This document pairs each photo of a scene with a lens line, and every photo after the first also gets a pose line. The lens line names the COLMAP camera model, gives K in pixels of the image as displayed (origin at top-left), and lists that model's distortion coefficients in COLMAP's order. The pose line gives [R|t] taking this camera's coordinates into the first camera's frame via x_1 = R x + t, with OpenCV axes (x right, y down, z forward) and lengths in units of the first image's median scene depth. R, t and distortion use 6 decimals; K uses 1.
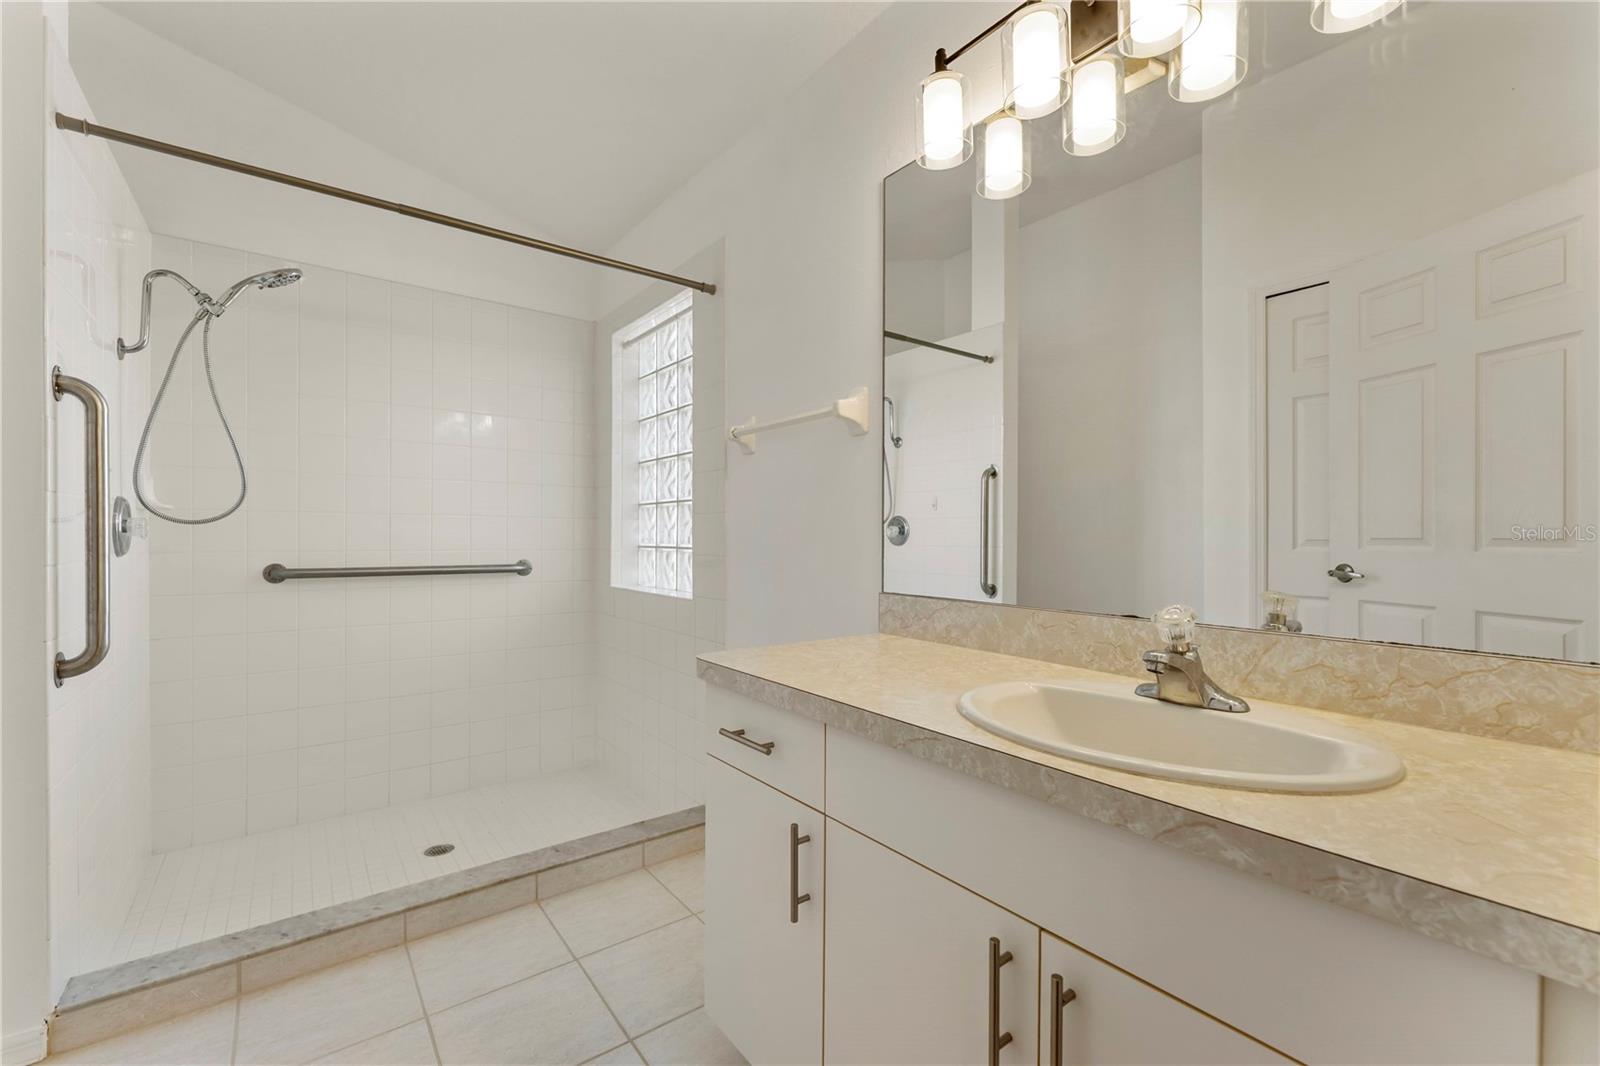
lens RADIAL K [[664.2, 0, 791.8], [0, 664.2, 536.8], [0, 0, 1]] dist [0.005118, -0.000677]
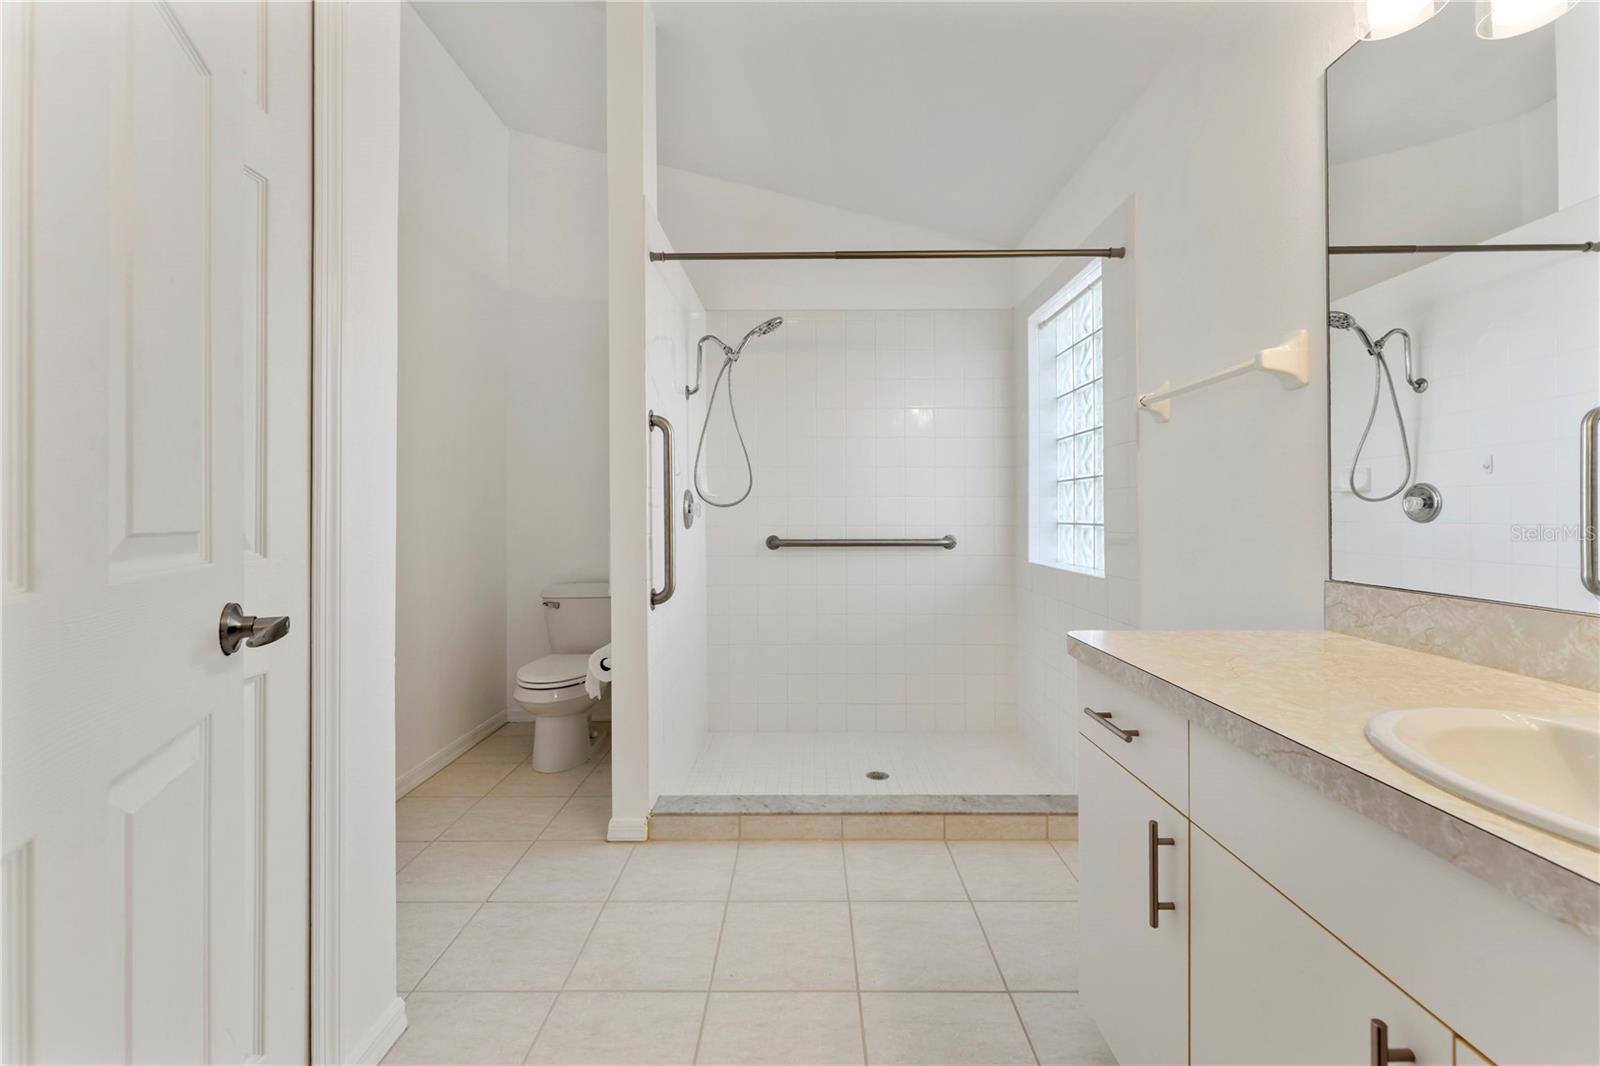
lens RADIAL K [[646.1, 0, 810.5], [0, 646.1, 509.4], [0, 0, 1]] dist [0.007429, -0.000514]
pose [[0.798992, -0.011533, -0.601231, 0.105185], [0.006950, 0.999926, -0.009946, 0.001593], [0.601301, 0.003768, 0.799013, -0.007993]]
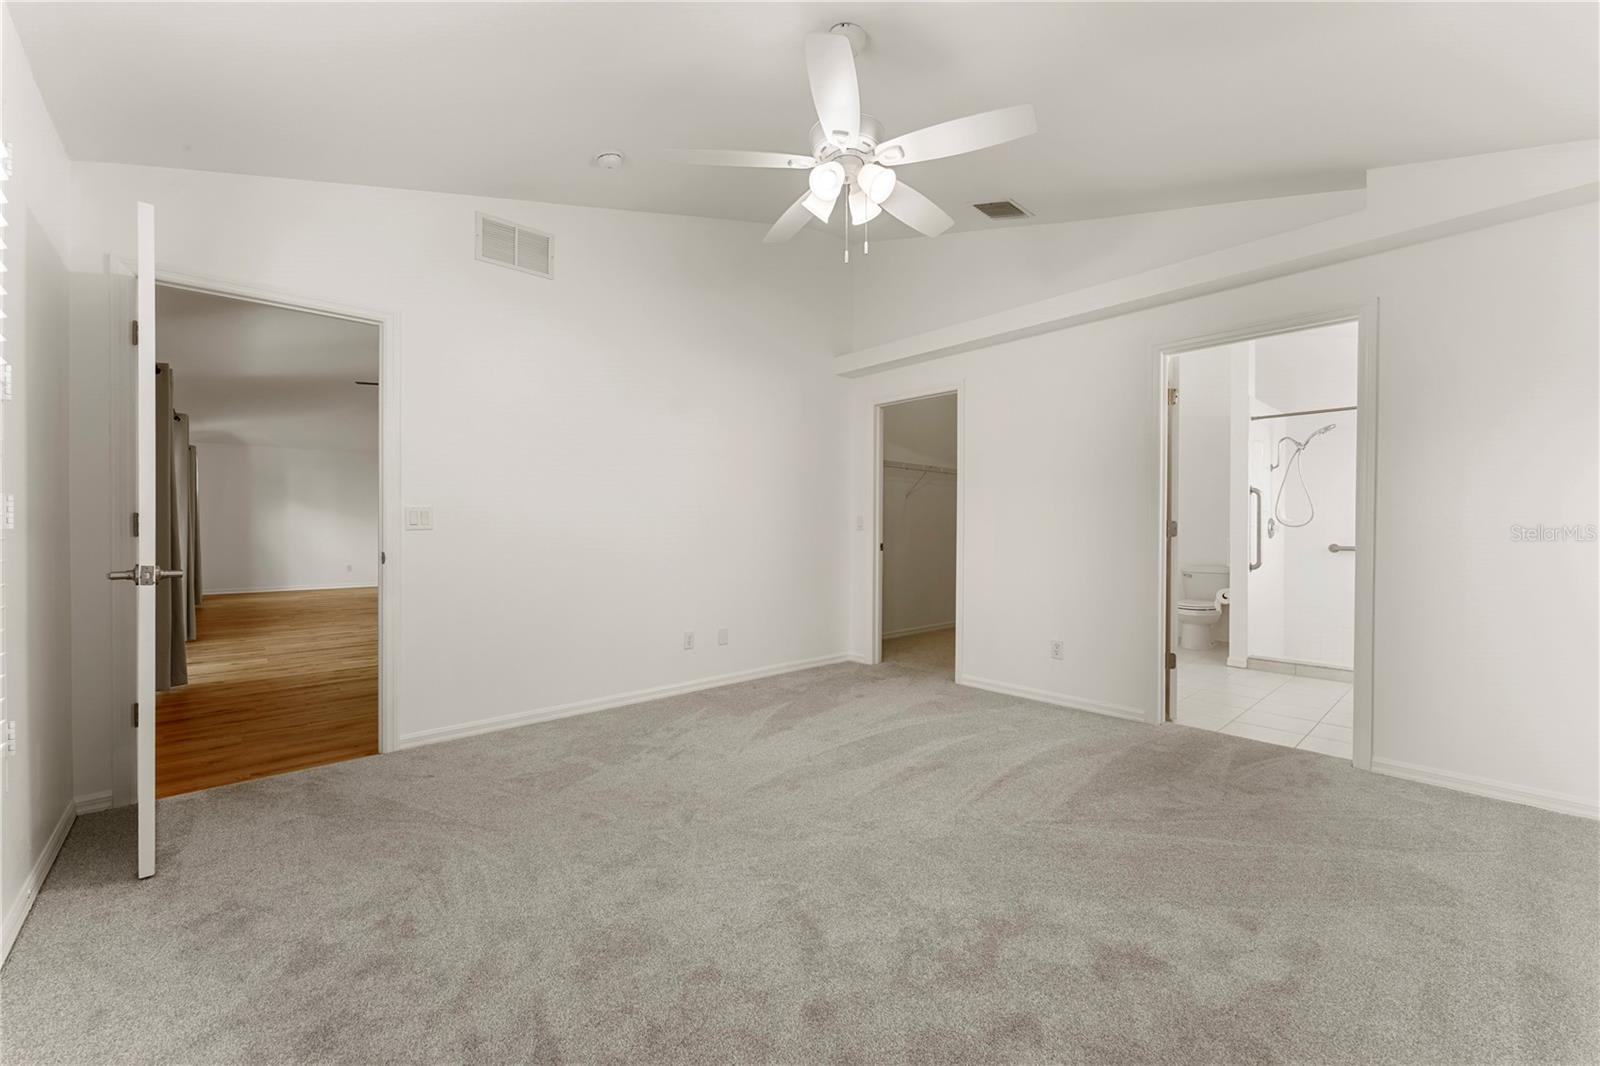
lens RADIAL K [[646.1, 0, 802.0], [0, 646.1, 535.0], [0, 0, 1]] dist [0.007429, -0.000514]
pose [[0.099131, 0.006797, -0.995051, 1.706880], [-0.004675, 0.999969, 0.006364, 0.006360], [0.995063, 0.004021, 0.099159, -1.400803]]
